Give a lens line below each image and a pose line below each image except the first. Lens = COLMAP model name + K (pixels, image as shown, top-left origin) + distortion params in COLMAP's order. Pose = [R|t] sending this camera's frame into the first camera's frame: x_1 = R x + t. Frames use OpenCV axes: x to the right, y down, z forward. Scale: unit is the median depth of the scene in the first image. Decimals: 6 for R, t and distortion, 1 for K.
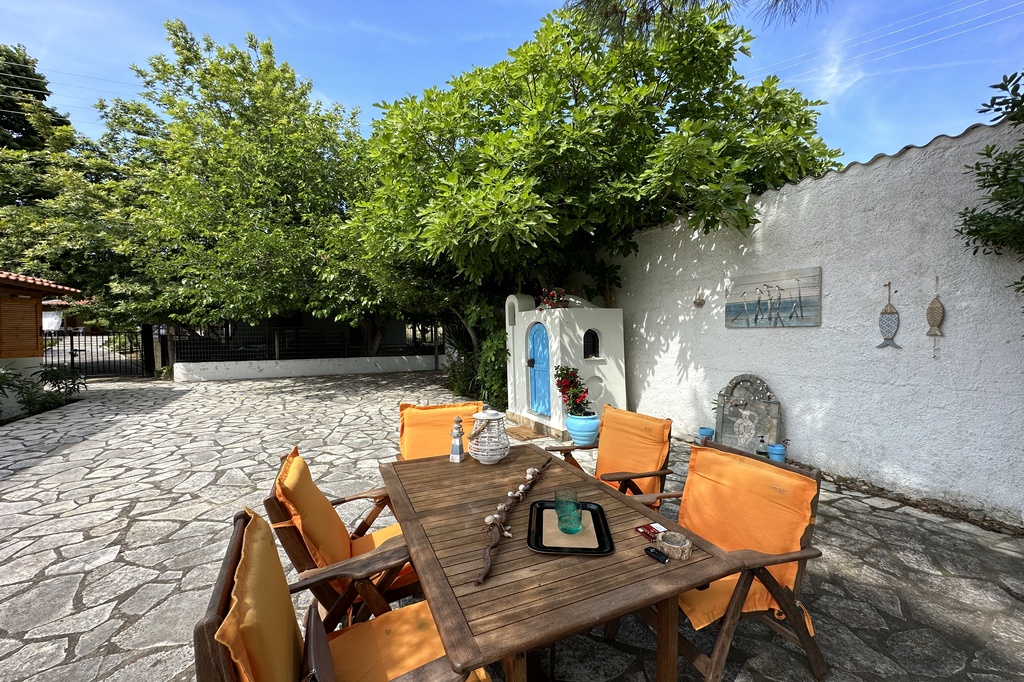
lens RADIAL K [[406.3, 0, 512.6], [0, 406.3, 342.1], [0, 0, 1]] dist [-0.003536, 0.001256]
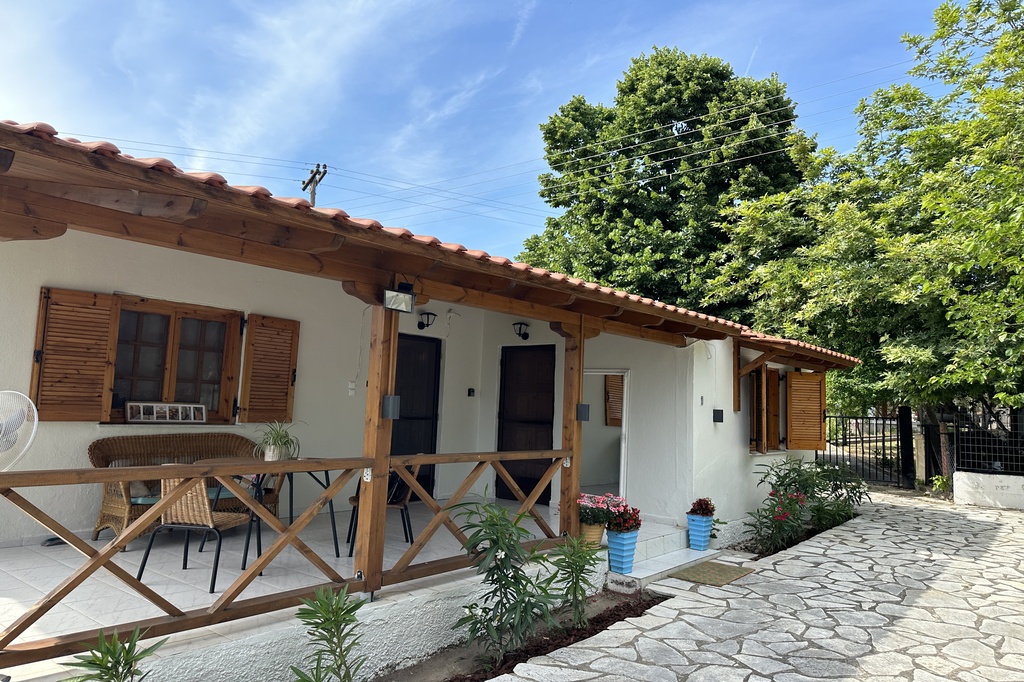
lens RADIAL K [[714.4, 0, 514.1], [0, 714.4, 329.6], [0, 0, 1]] dist [0.067829, -0.084576]
pose [[0.427809, -0.075231, -0.900733, -0.308092], [-0.056325, 0.992374, -0.109638, -0.010250], [0.902112, 0.097638, 0.420310, -0.190663]]
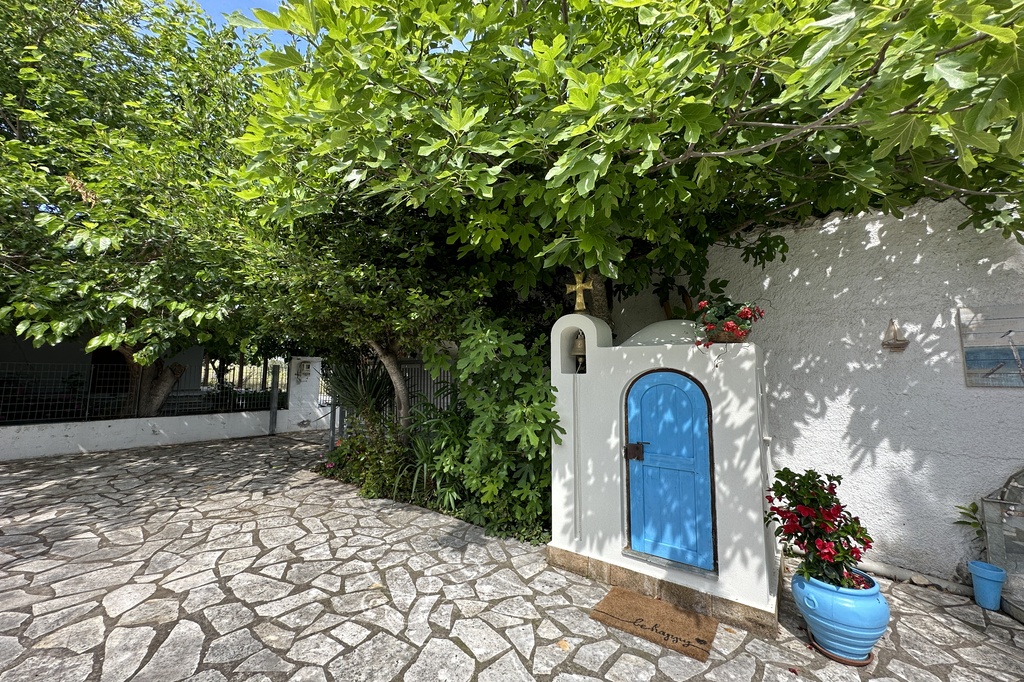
lens RADIAL K [[406.3, 0, 512.9], [0, 406.3, 332.3], [0, 0, 1]] dist [-0.003536, 0.001256]
pose [[0.903528, 0.058080, 0.424575, -0.393785], [-0.004808, 0.992084, -0.125480, -0.038202], [-0.428502, 0.111334, 0.896655, 0.773041]]
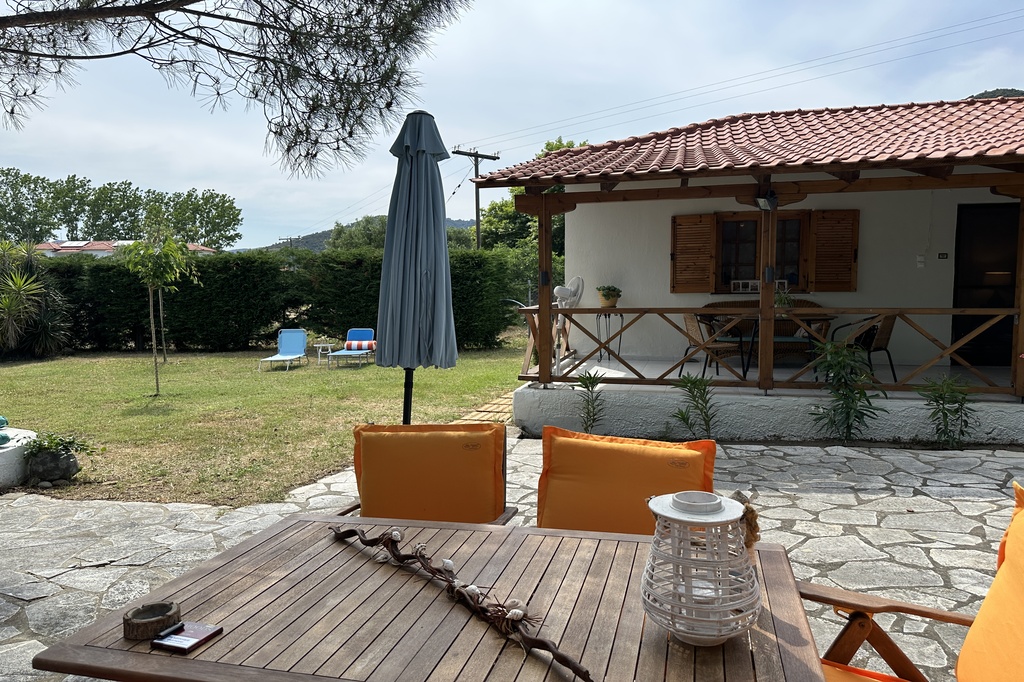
lens RADIAL K [[714.4, 0, 510.7], [0, 714.4, 354.5], [0, 0, 1]] dist [0.067829, -0.084576]
pose [[-0.631156, 0.090660, -0.770340, 0.257942], [0.000556, 0.993199, 0.116432, -0.013455], [0.775656, 0.073058, -0.626914, 0.640894]]
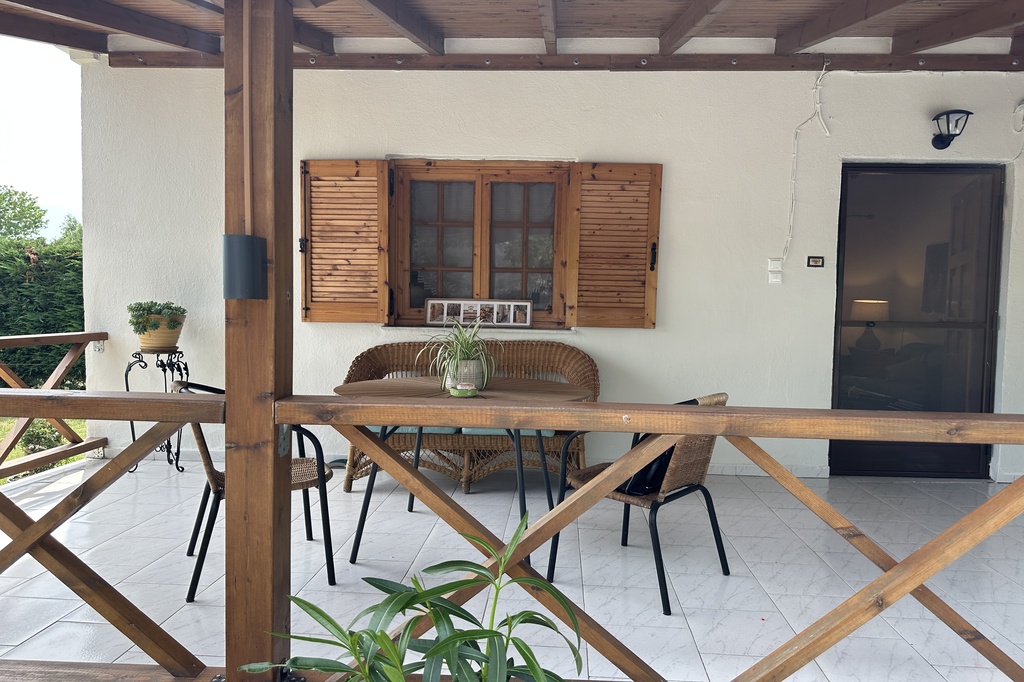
lens RADIAL K [[714.4, 0, 523.9], [0, 714.4, 349.7], [0, 0, 1]] dist [0.067829, -0.084576]
pose [[-0.467480, 0.053566, -0.882379, -1.042327], [-0.029457, 0.996664, 0.076110, 0.007497], [0.883513, 0.061572, -0.464342, 0.397542]]
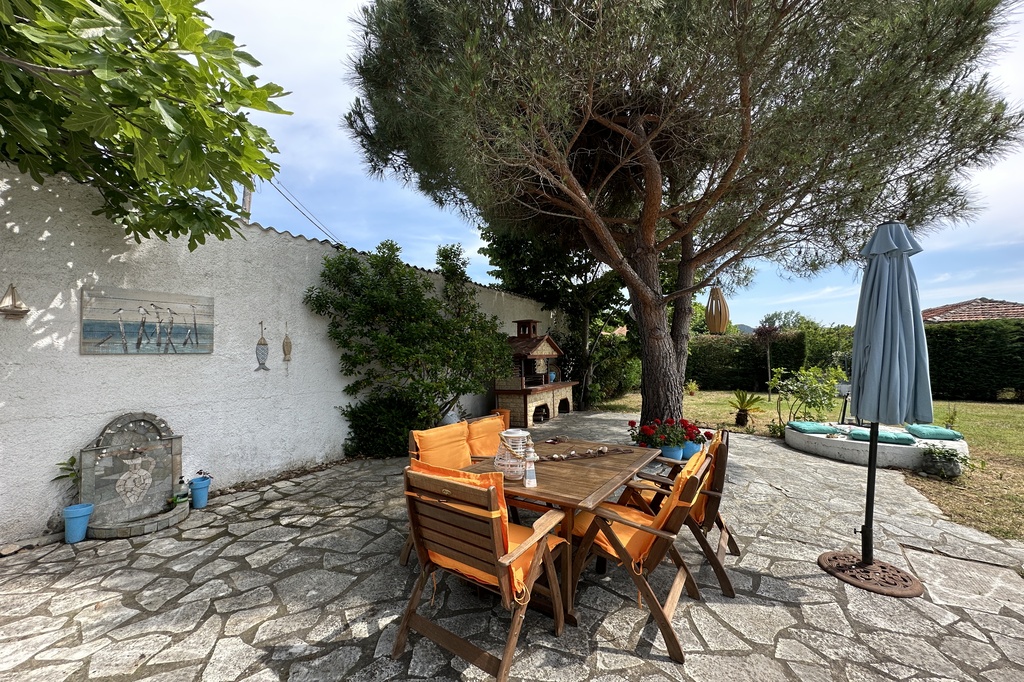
lens RADIAL K [[406.3, 0, 511.6], [0, 406.3, 338.8], [0, 0, 1]] dist [-0.003536, 0.001256]
pose [[-0.544366, 0.042447, 0.837773, -0.490027], [0.031533, 0.999049, -0.030129, -0.018550], [-0.838255, 0.010016, -0.545186, 0.800964]]
